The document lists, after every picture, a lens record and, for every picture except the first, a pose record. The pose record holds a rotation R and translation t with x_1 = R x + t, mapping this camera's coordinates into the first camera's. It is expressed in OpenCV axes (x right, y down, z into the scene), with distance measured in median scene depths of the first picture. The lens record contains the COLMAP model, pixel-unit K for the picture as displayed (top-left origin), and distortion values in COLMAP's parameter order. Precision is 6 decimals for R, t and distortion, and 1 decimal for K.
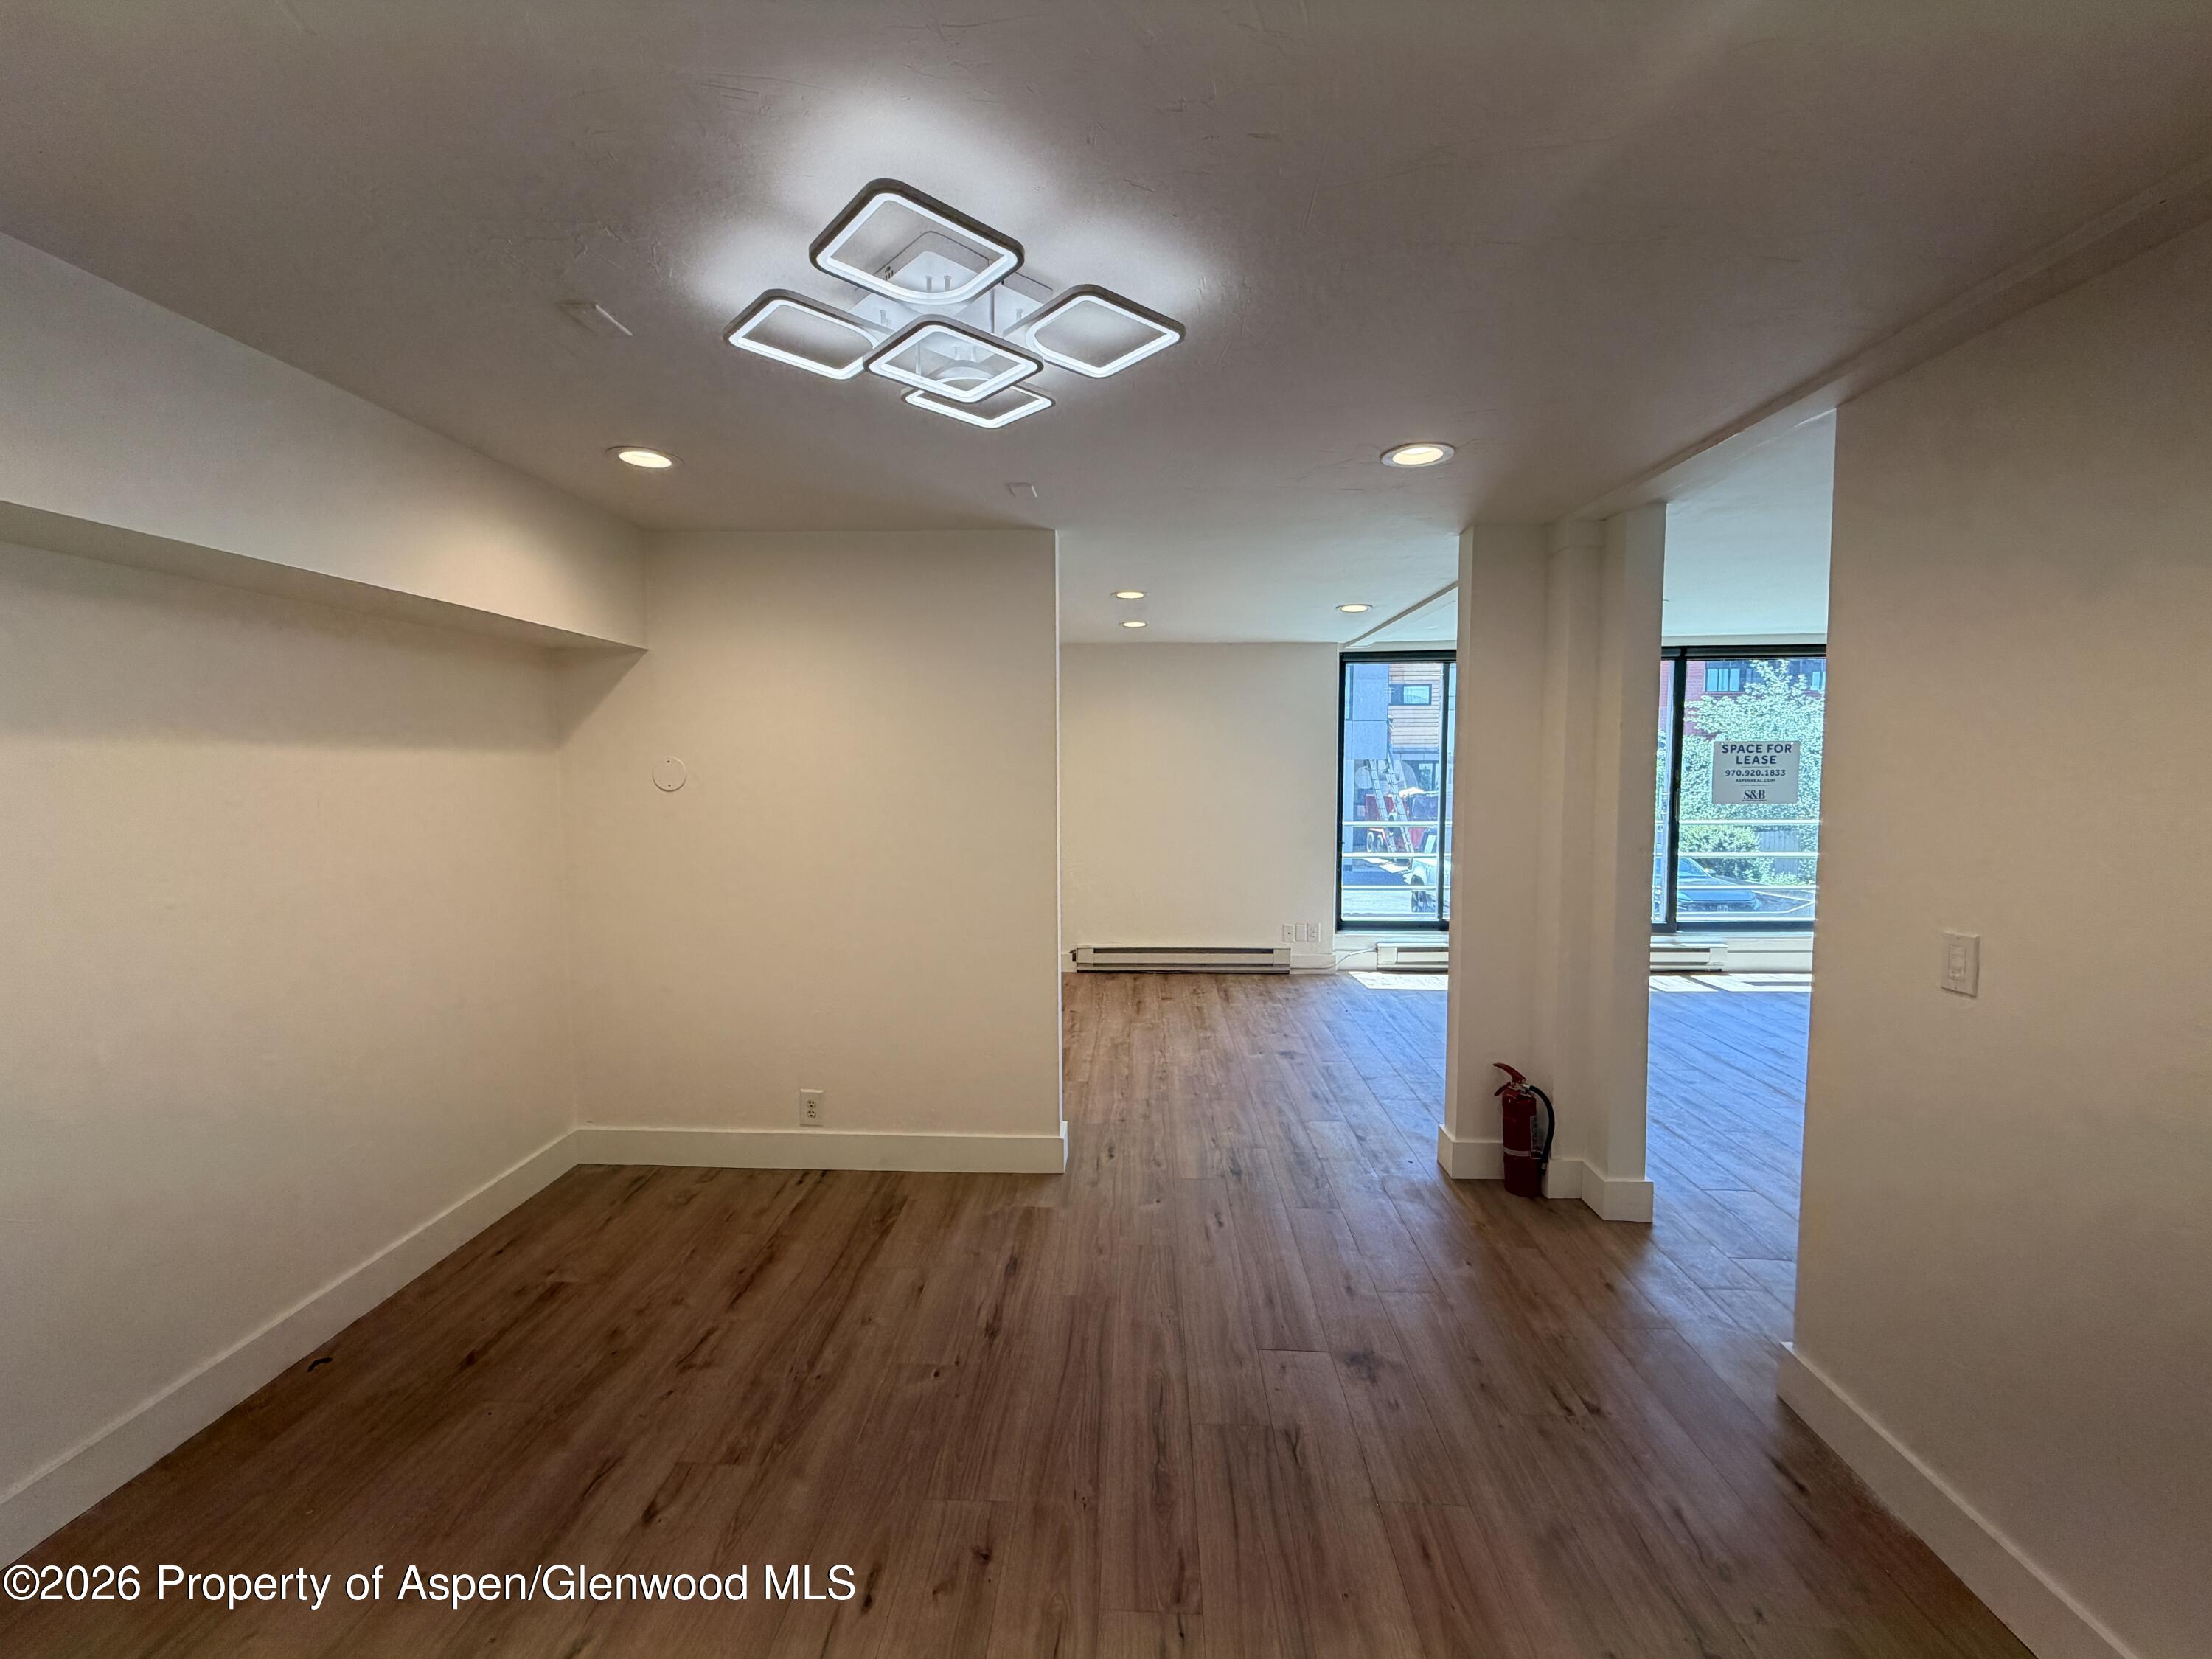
lens RADIAL K [[879.1, 0, 1098.4], [0, 879.1, 825.5], [0, 0, 1]] dist [0.001754, 0.000010]
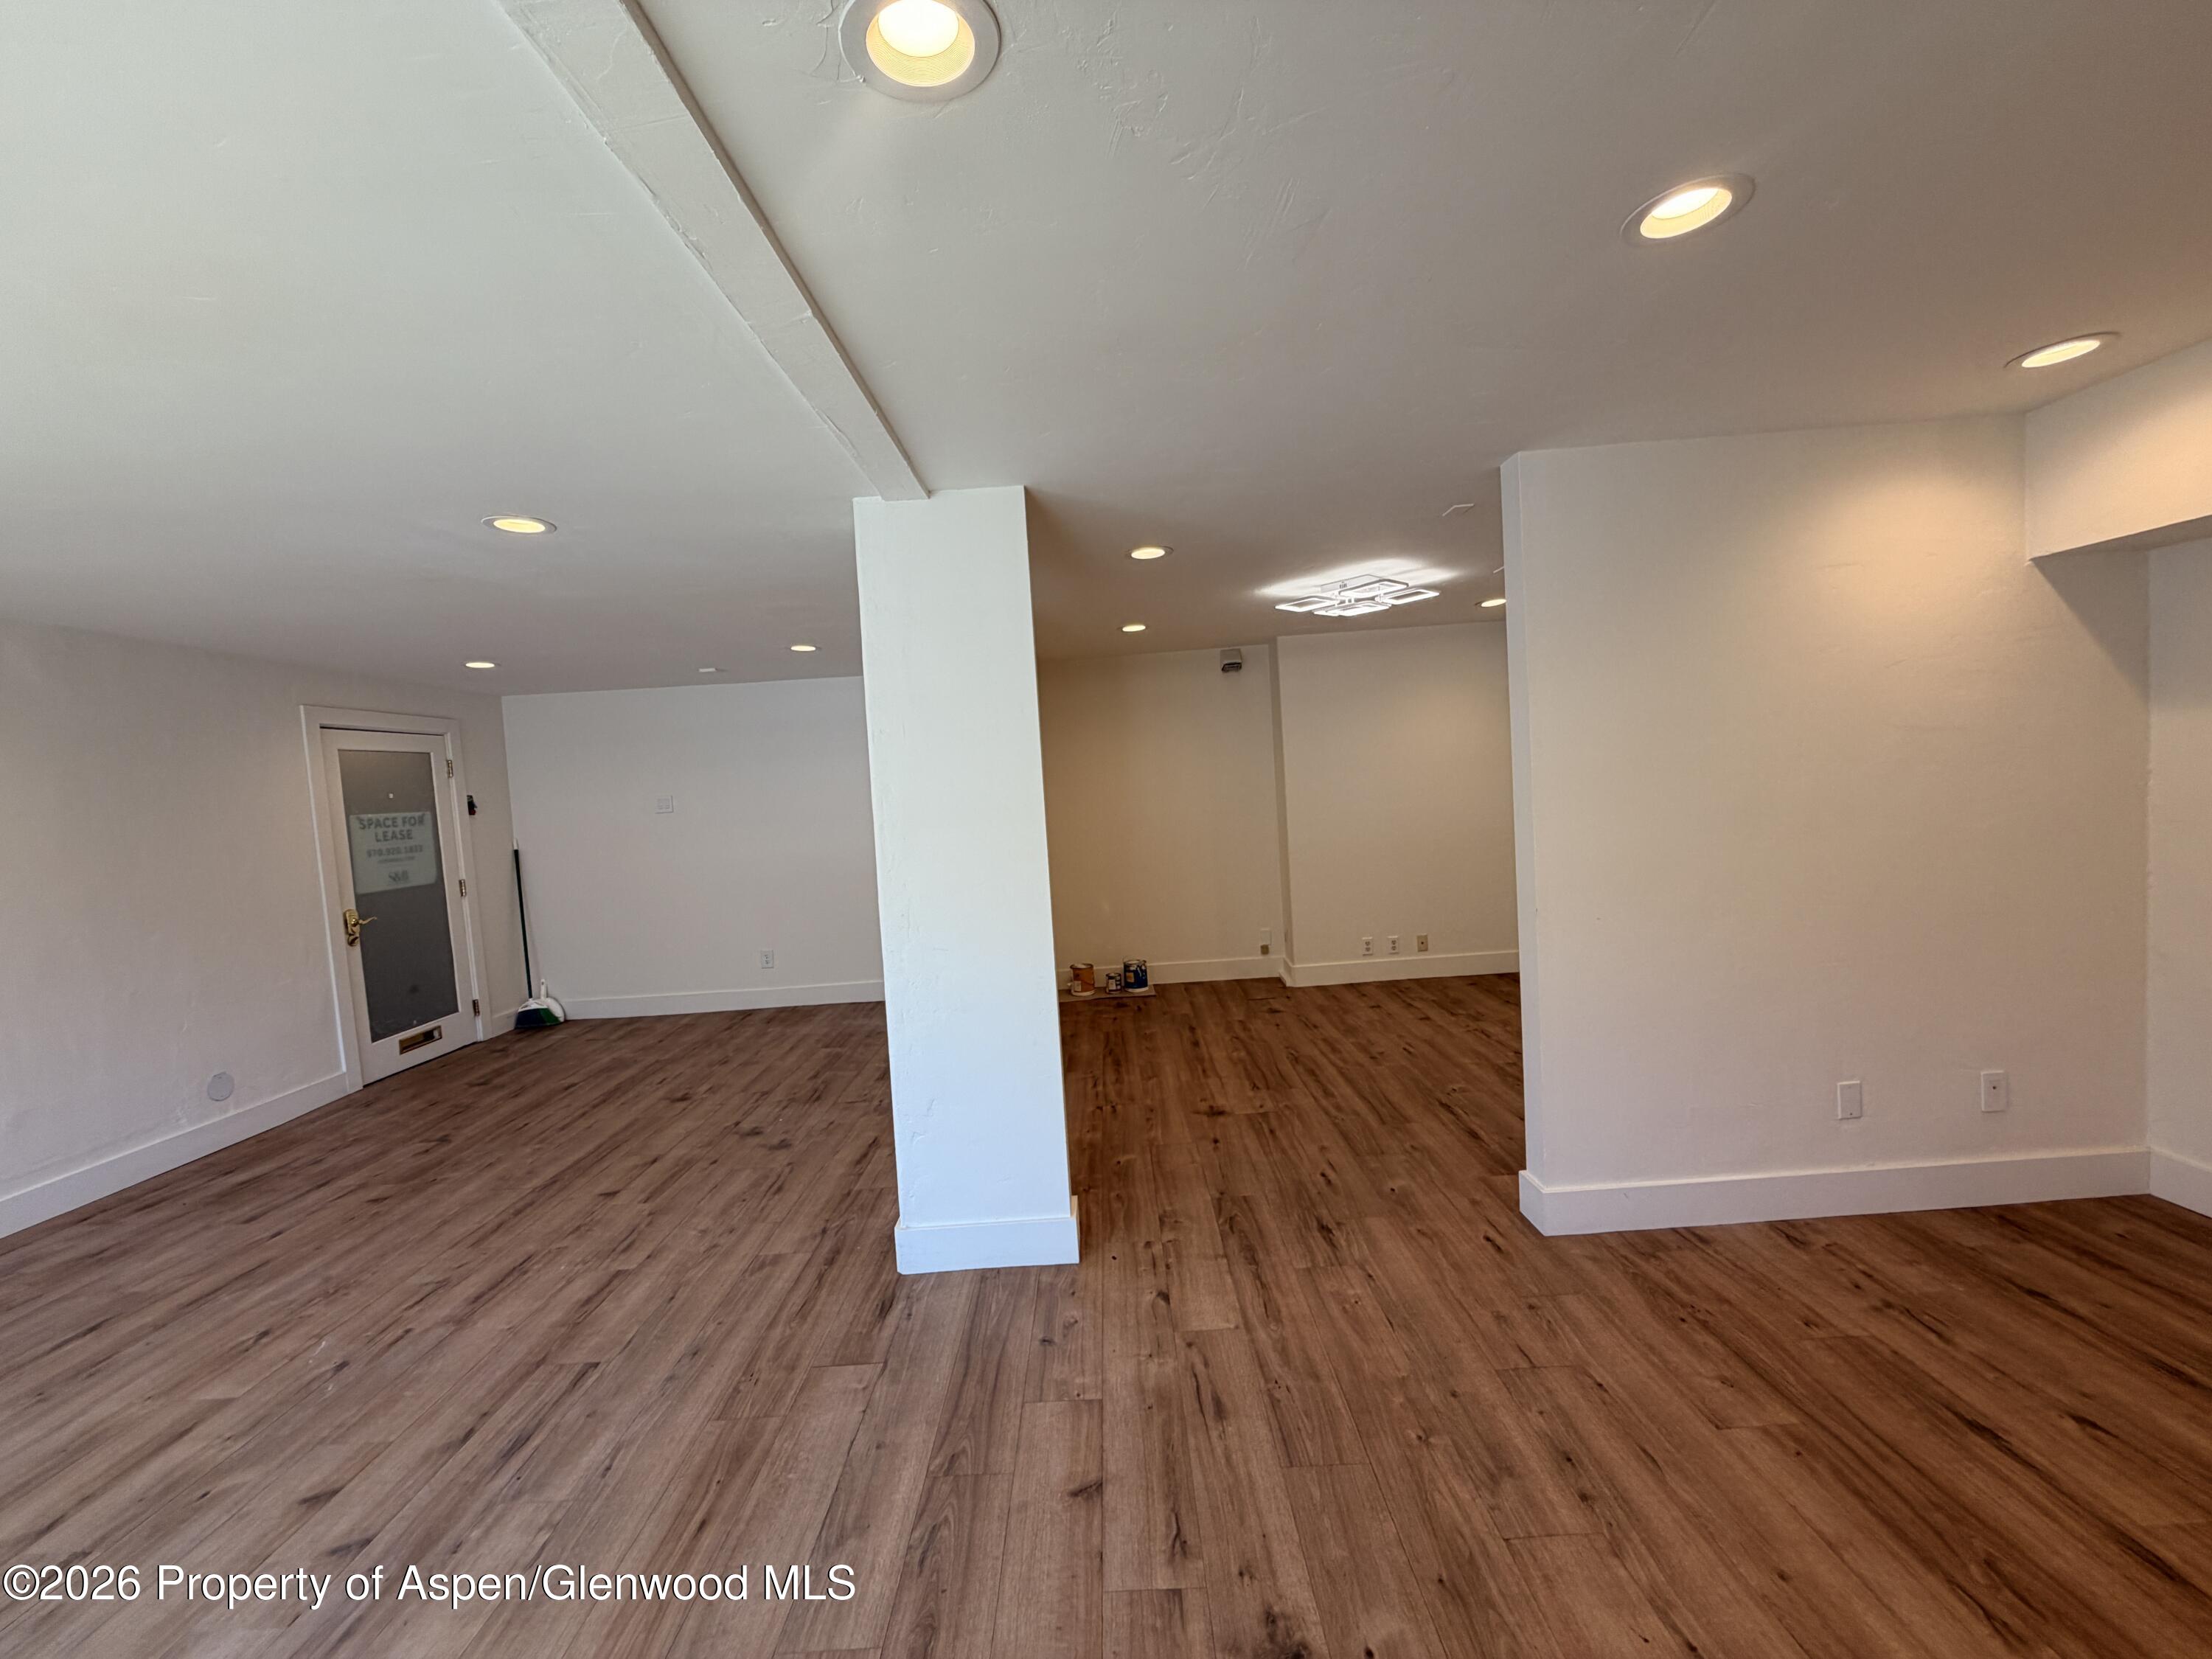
lens RADIAL K [[879.1, 0, 1098.4], [0, 879.1, 825.5], [0, 0, 1]] dist [0.001754, 0.000010]
pose [[-0.996479, 0.070197, -0.045849, 0.370776], [0.064292, 0.990743, 0.119563, -0.104510], [0.053817, 0.116194, -0.991767, 1.713723]]
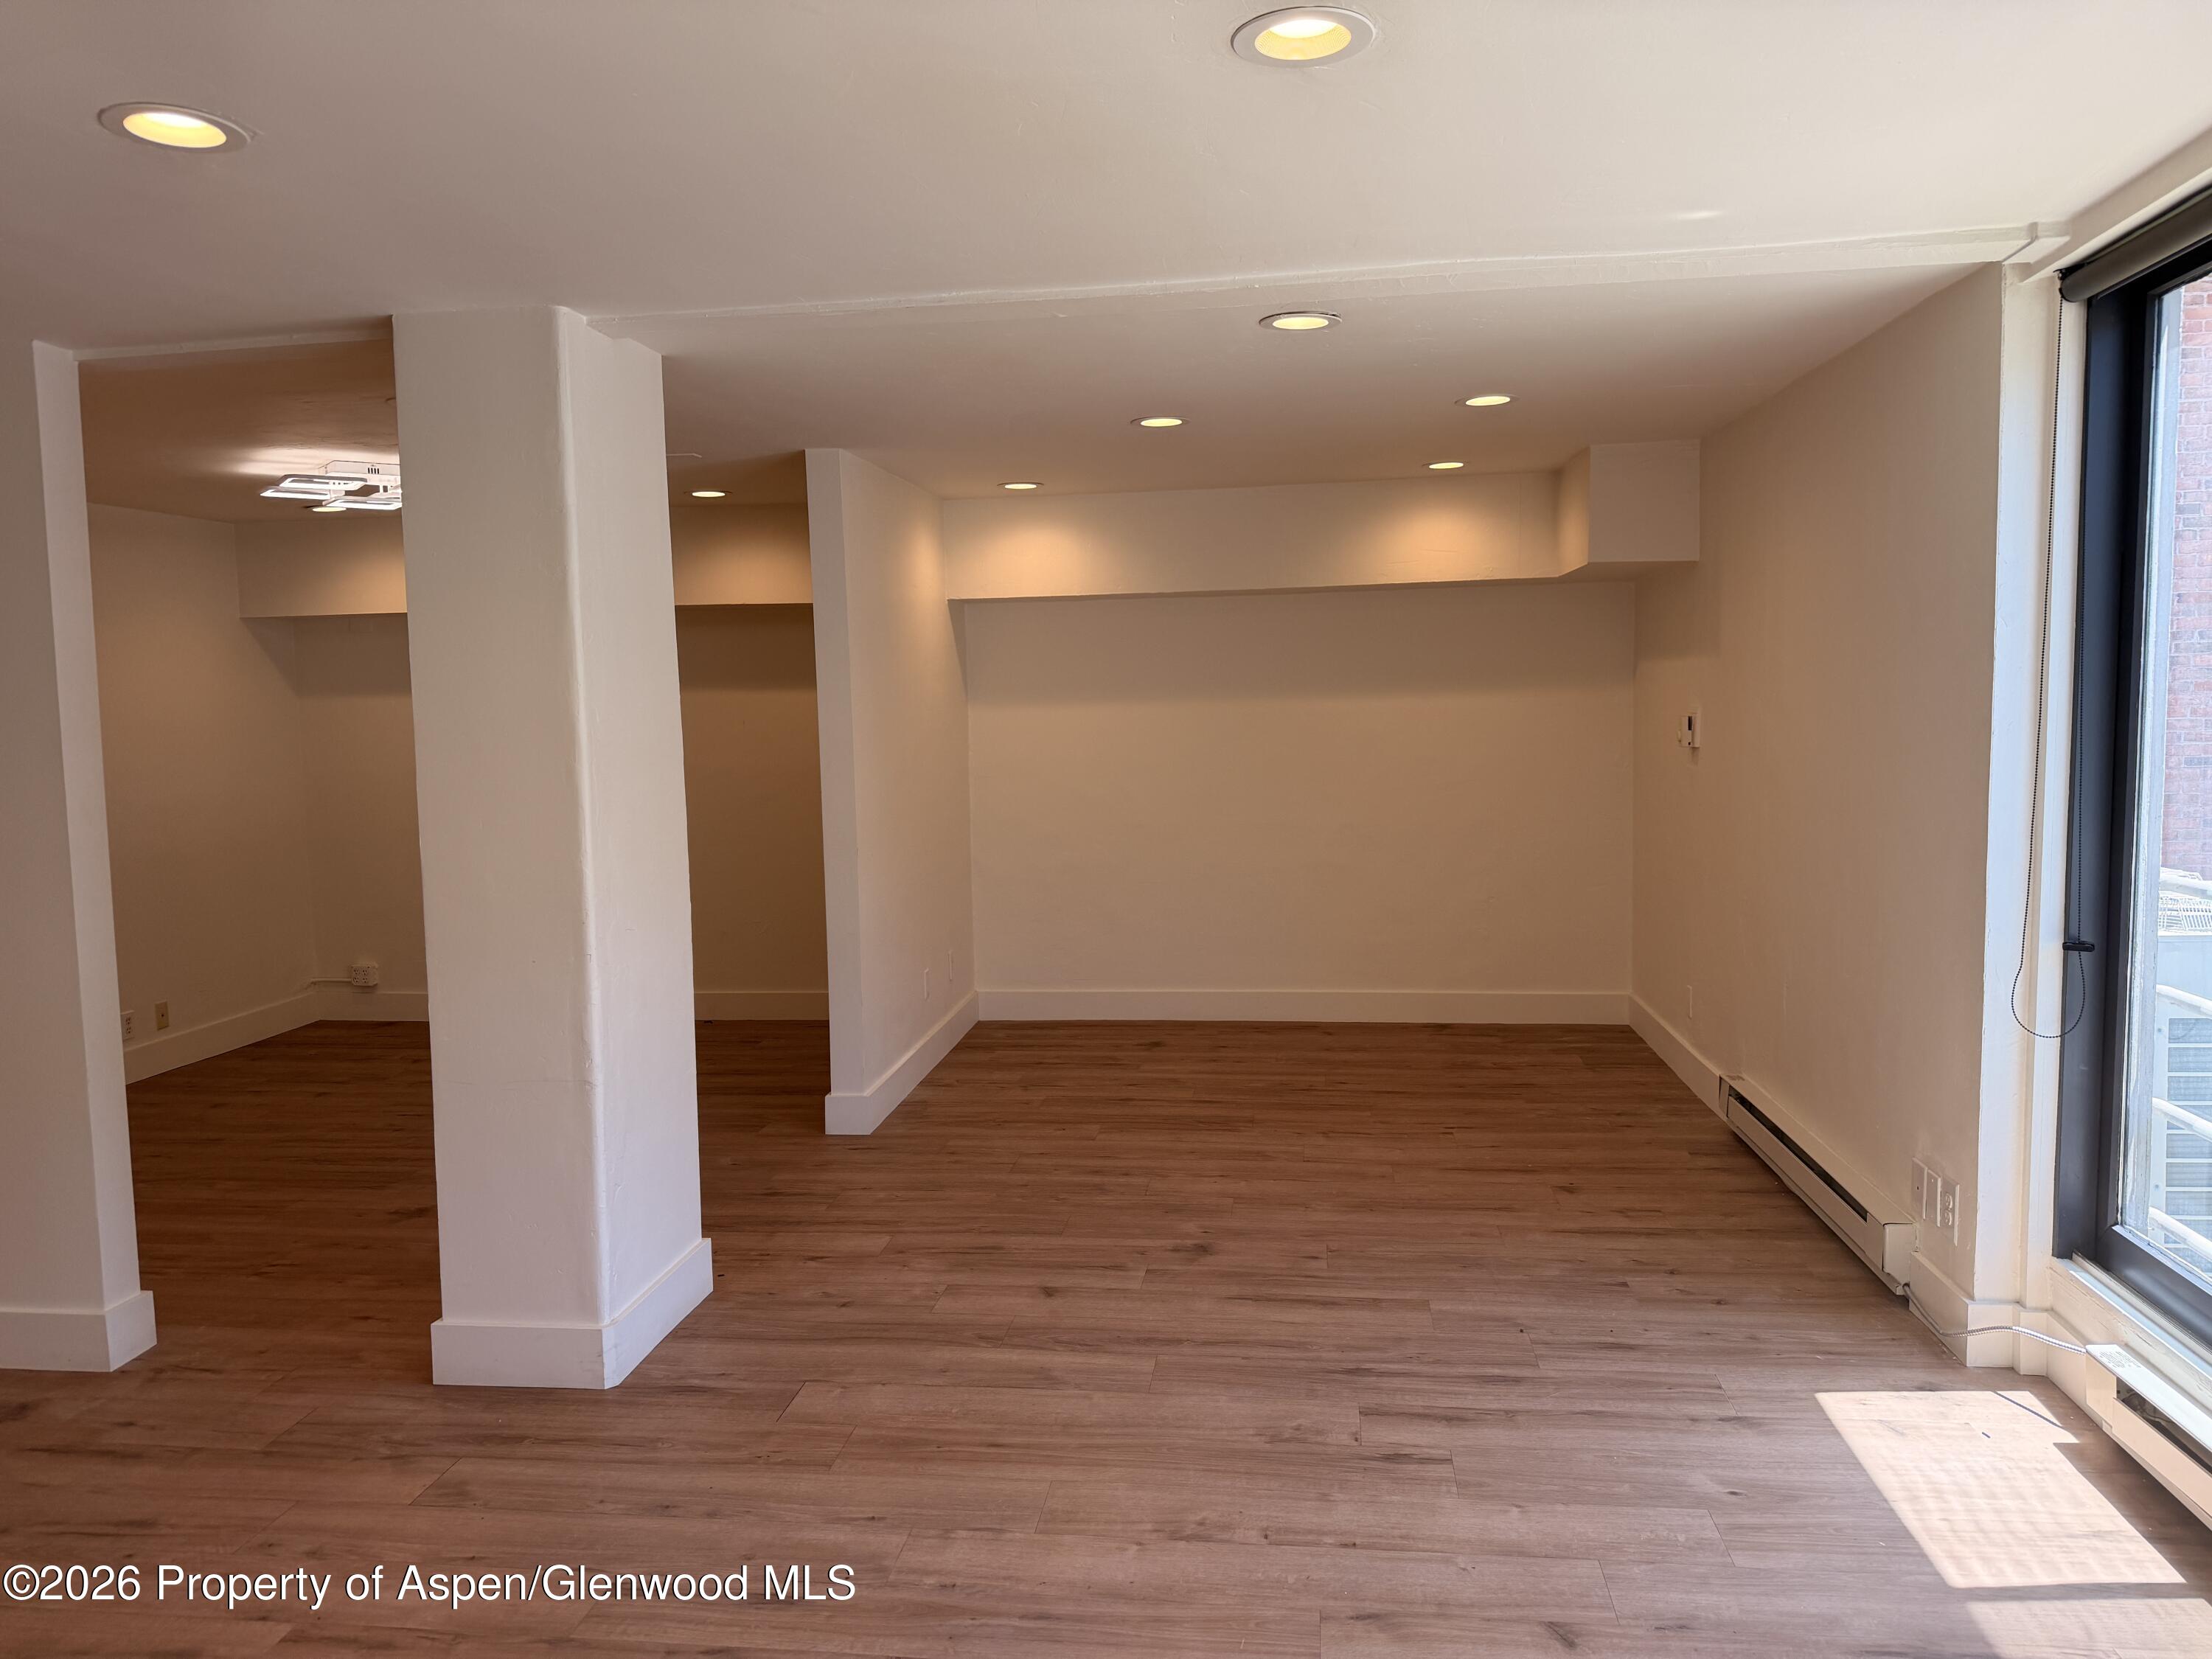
lens RADIAL K [[1538.7, 0, 1106.0], [0, 1538.7, 829.5], [0, 0, 1]] dist [0.076677, -0.094325]
pose [[-0.080451, 0.091134, -0.992584, 1.476276], [-0.047802, 0.994313, 0.095167, -0.092805], [0.995612, 0.055104, -0.075637, 1.343558]]
